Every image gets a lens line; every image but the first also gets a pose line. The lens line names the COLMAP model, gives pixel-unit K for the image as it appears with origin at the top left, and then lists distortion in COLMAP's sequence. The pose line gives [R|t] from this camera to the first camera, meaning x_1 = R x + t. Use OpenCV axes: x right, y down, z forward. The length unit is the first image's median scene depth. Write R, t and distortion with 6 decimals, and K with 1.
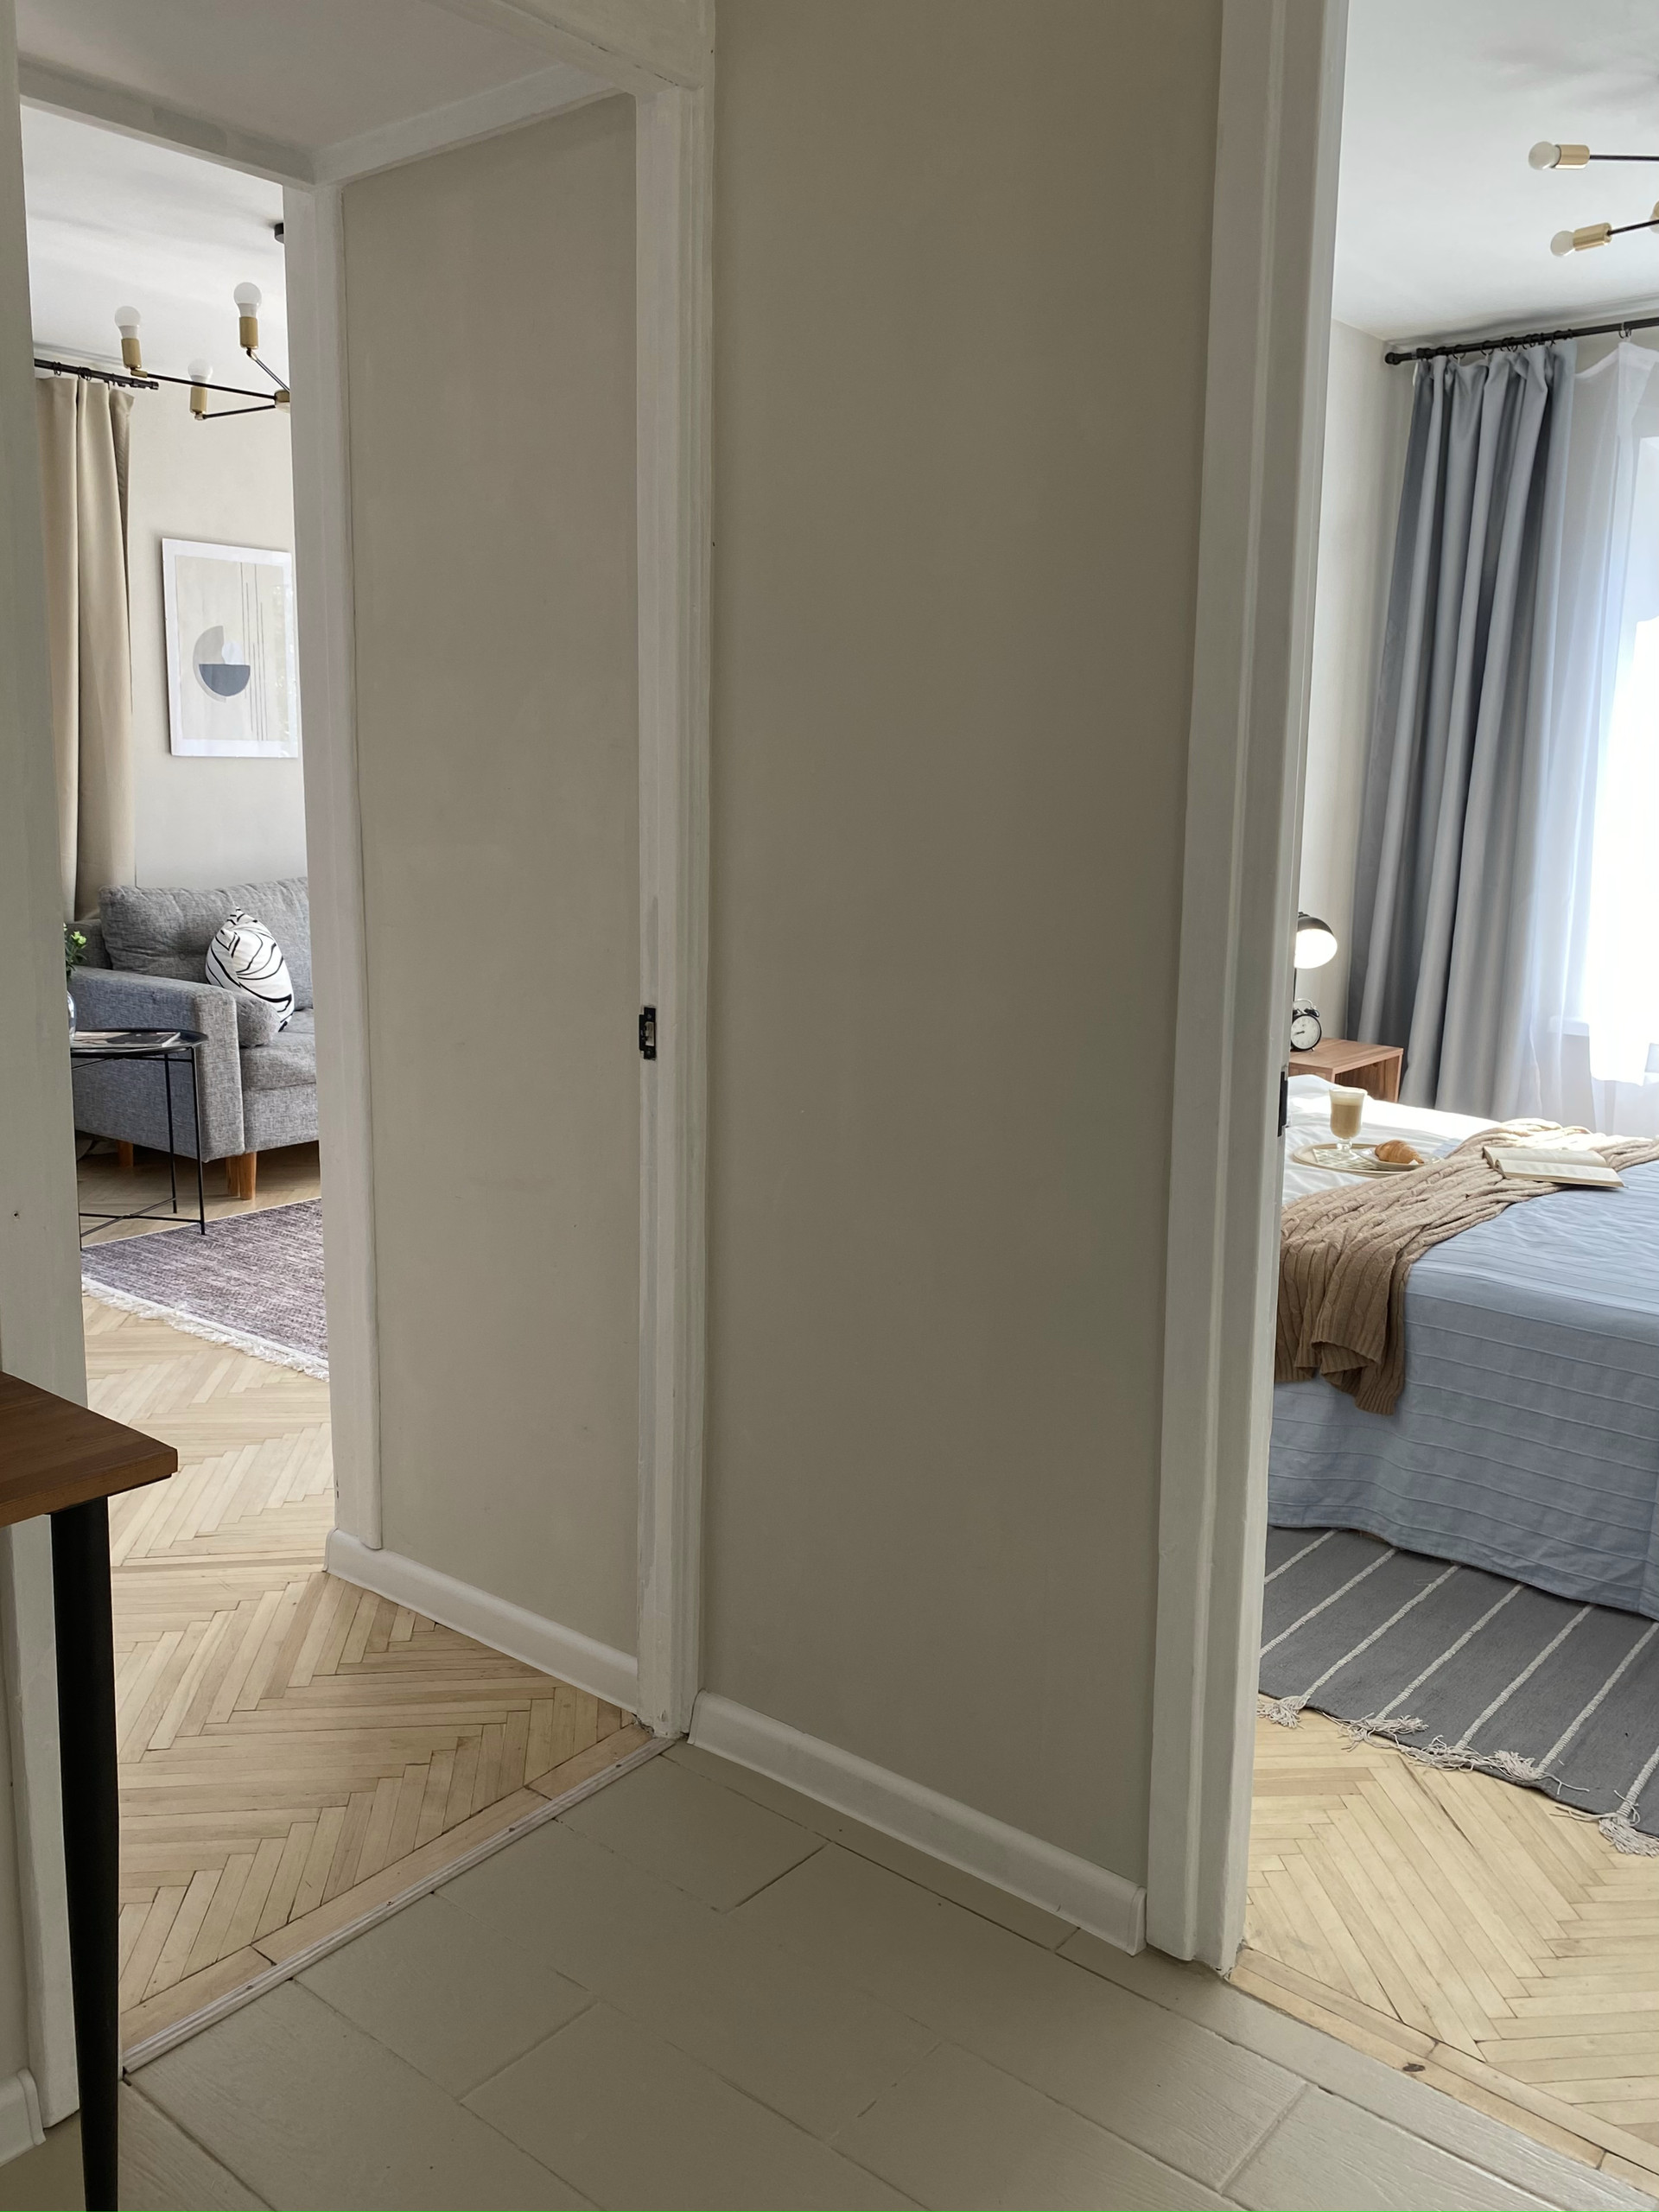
lens RADIAL K [[1695.3, 0, 863.1], [0, 1695.3, 1062.3], [0, 0, 1]] dist [0.057924, -0.064171]
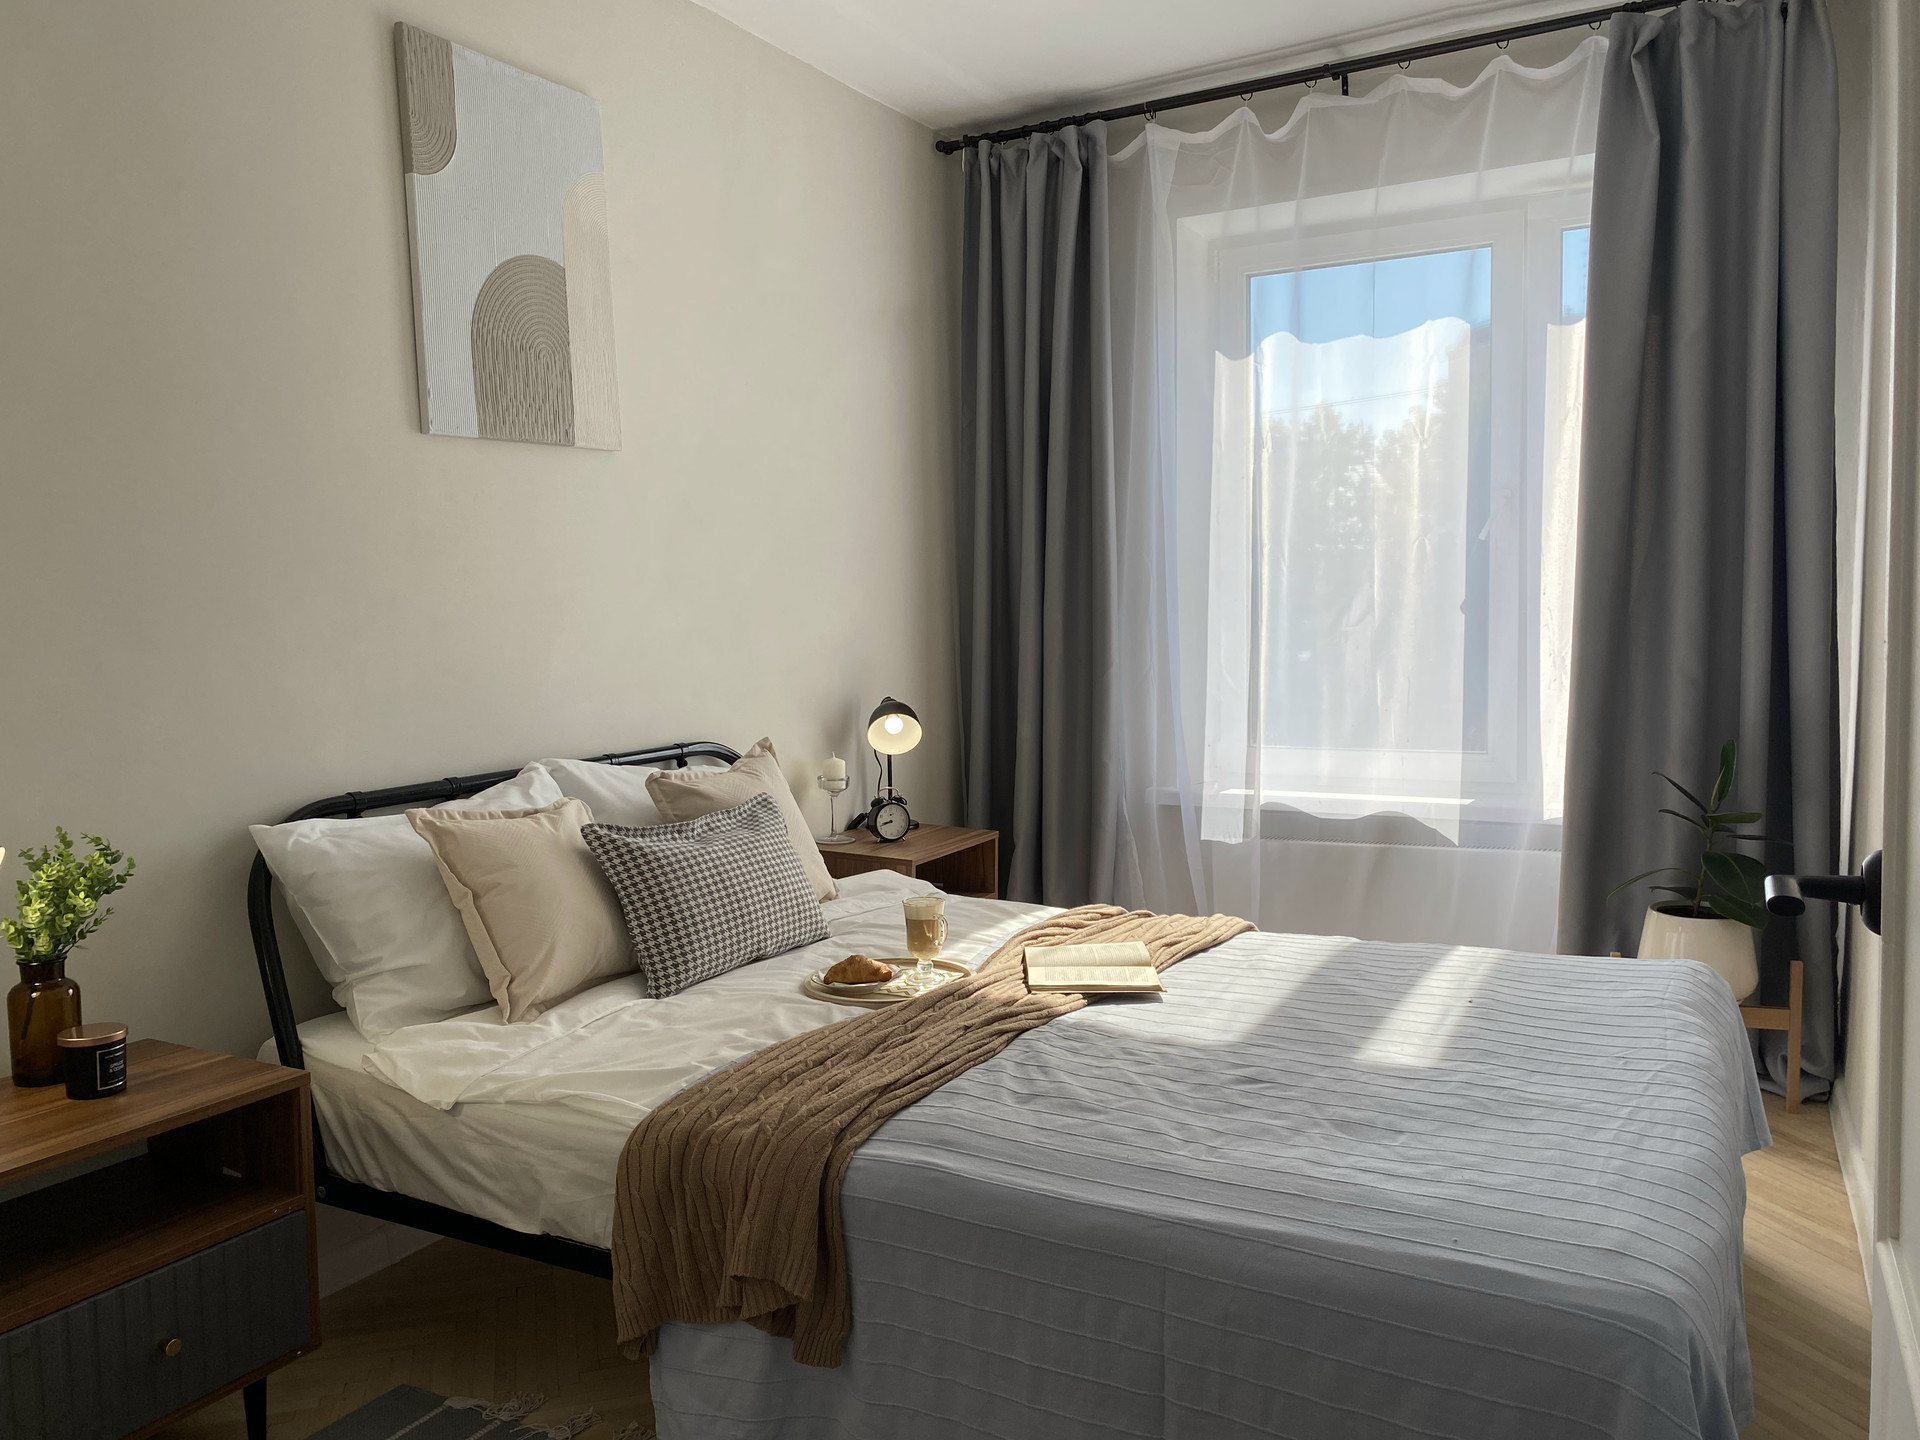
lens RADIAL K [[1471.5, 0, 927.3], [0, 1471.5, 723.5], [0, 0, 1]] dist [0.057924, -0.064171]
pose [[0.982302, -0.054390, 0.179233, 0.220929], [0.068967, 0.994710, -0.076123, -0.013461], [-0.174144, 0.087137, 0.980857, 0.310386]]
